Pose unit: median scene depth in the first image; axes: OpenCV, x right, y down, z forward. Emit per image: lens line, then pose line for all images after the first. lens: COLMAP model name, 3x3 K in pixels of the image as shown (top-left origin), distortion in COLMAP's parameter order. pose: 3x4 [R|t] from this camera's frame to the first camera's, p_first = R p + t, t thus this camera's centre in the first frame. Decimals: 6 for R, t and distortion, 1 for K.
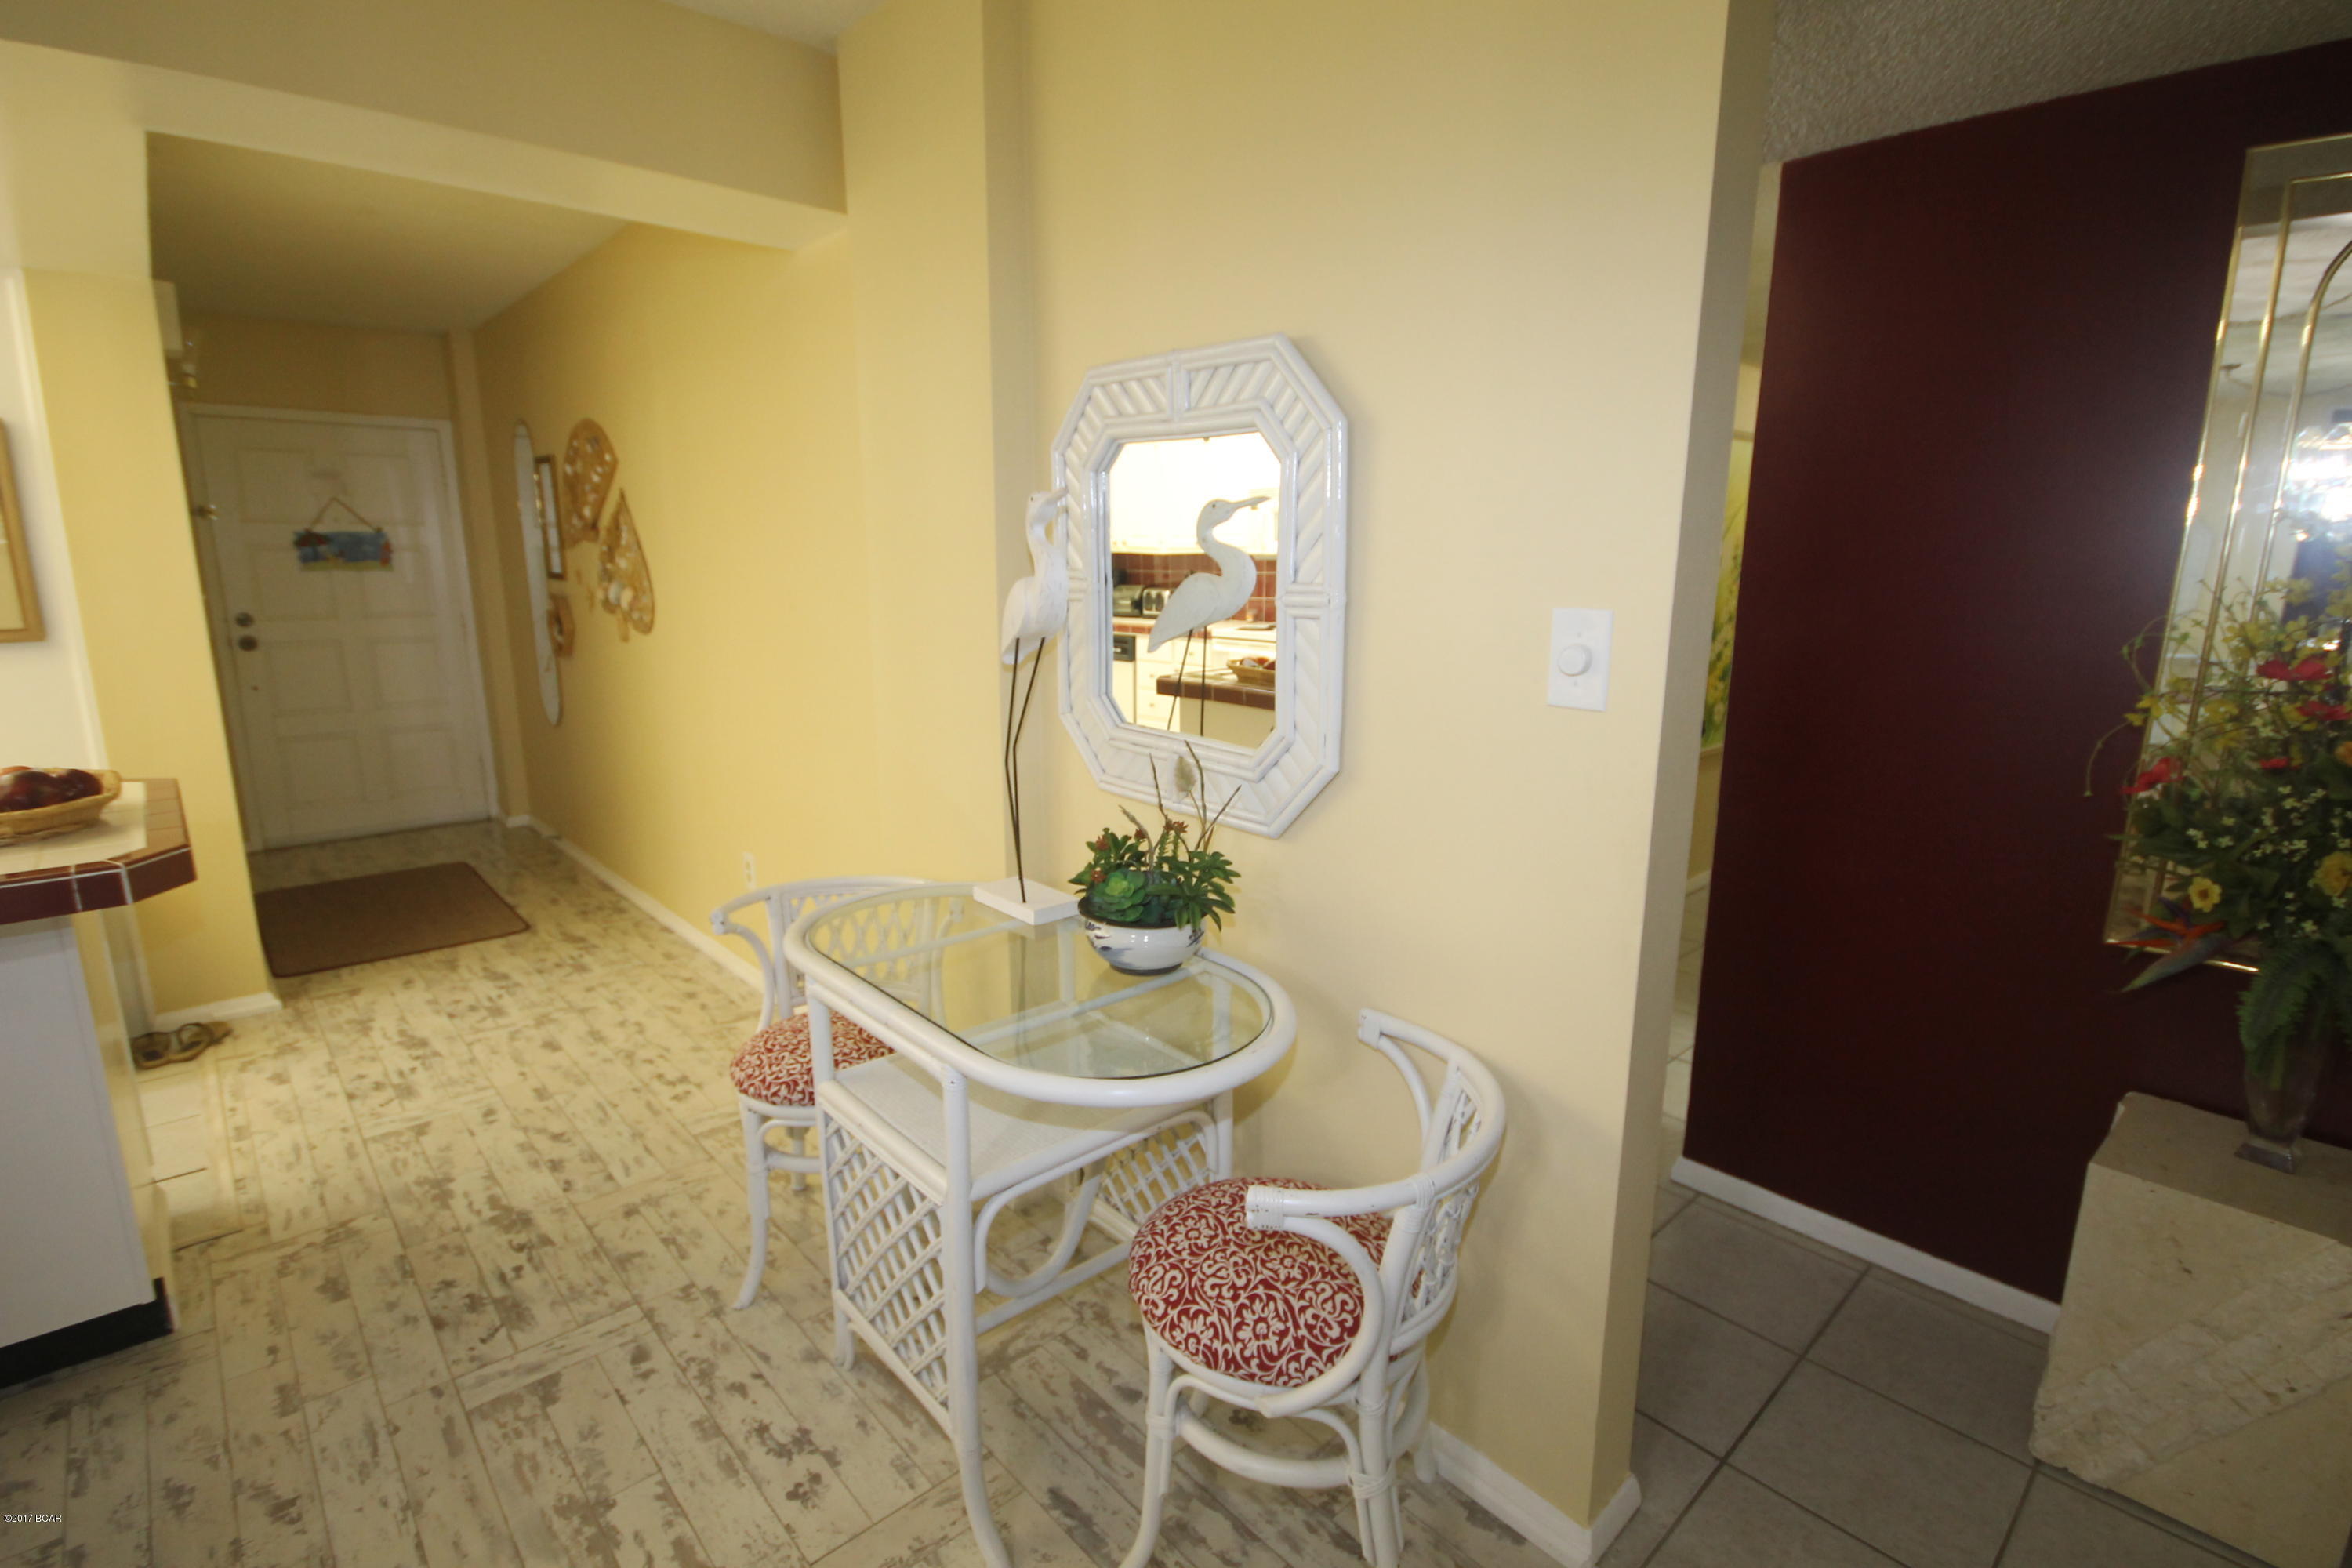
lens RADIAL K [[1114.7, 0, 1207.1], [0, 1114.7, 791.9], [0, 0, 1]] dist [0.008539, -0.008658]
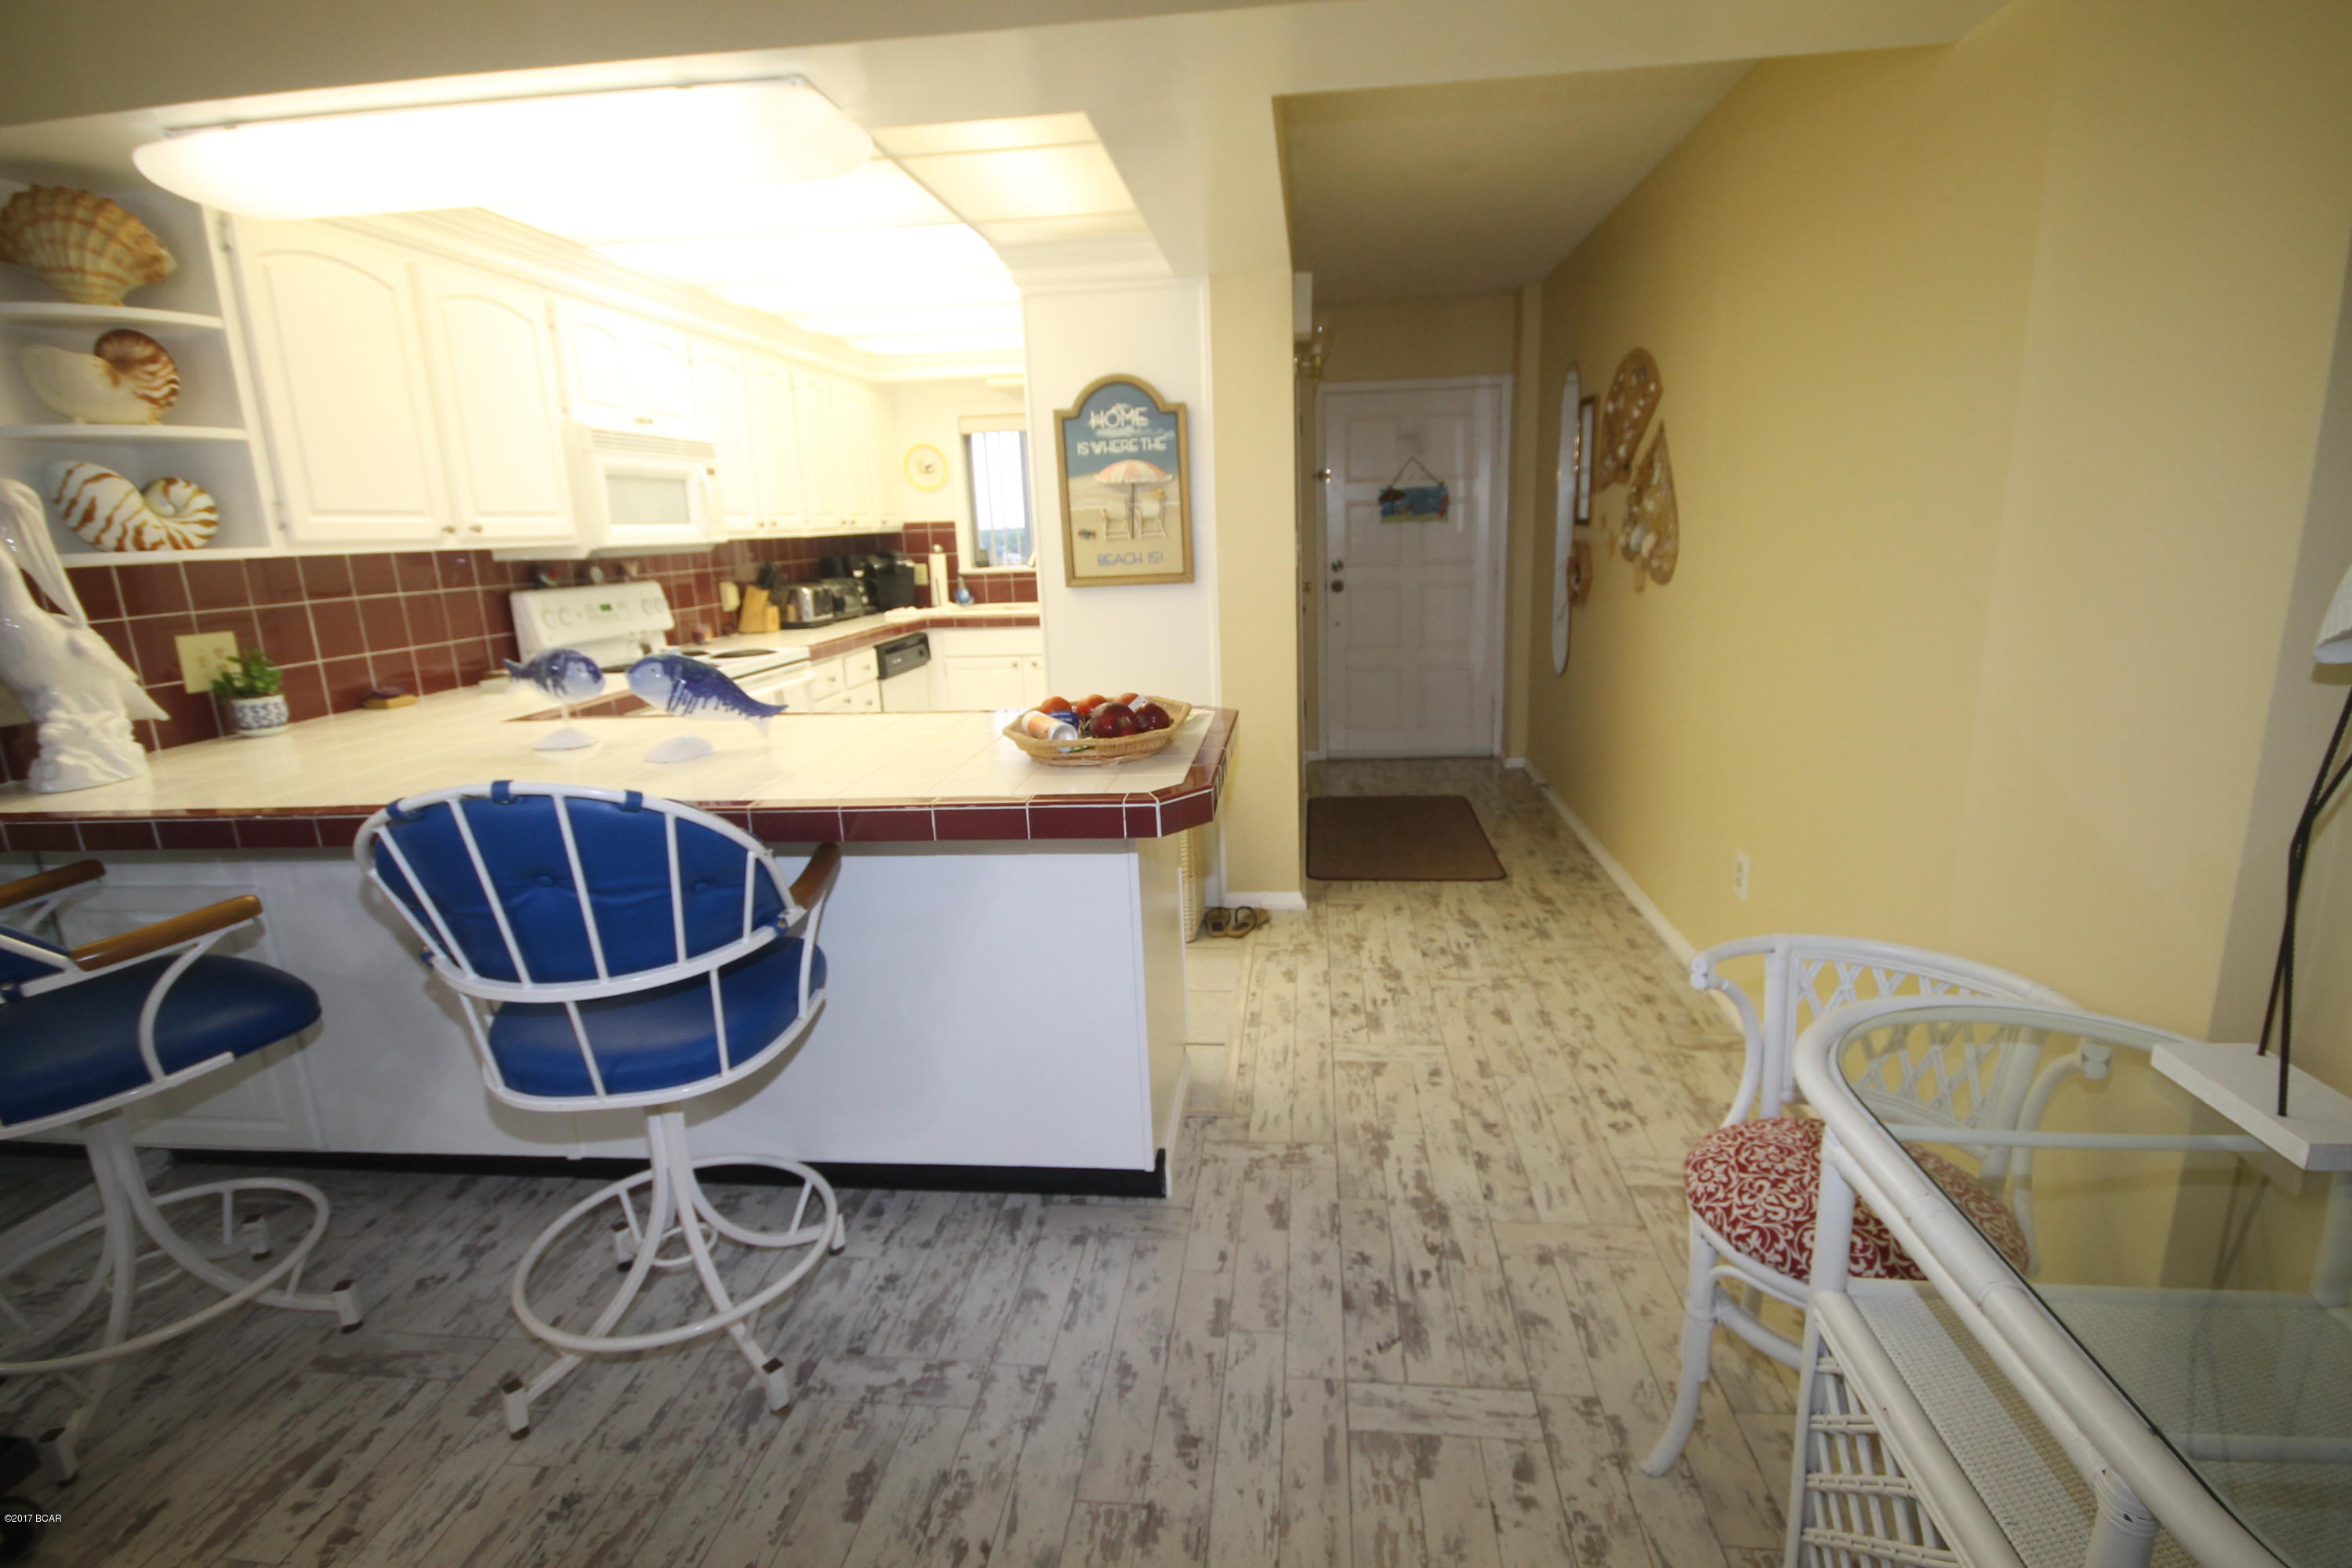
lens RADIAL K [[1114.7, 0, 1201.5], [0, 1114.7, 781.2], [0, 0, 1]] dist [0.008539, -0.008658]
pose [[0.662481, 0.143762, -0.735154, -0.082065], [-0.116501, 0.989243, 0.088466, -0.025777], [0.739964, 0.027039, 0.672103, 0.158535]]
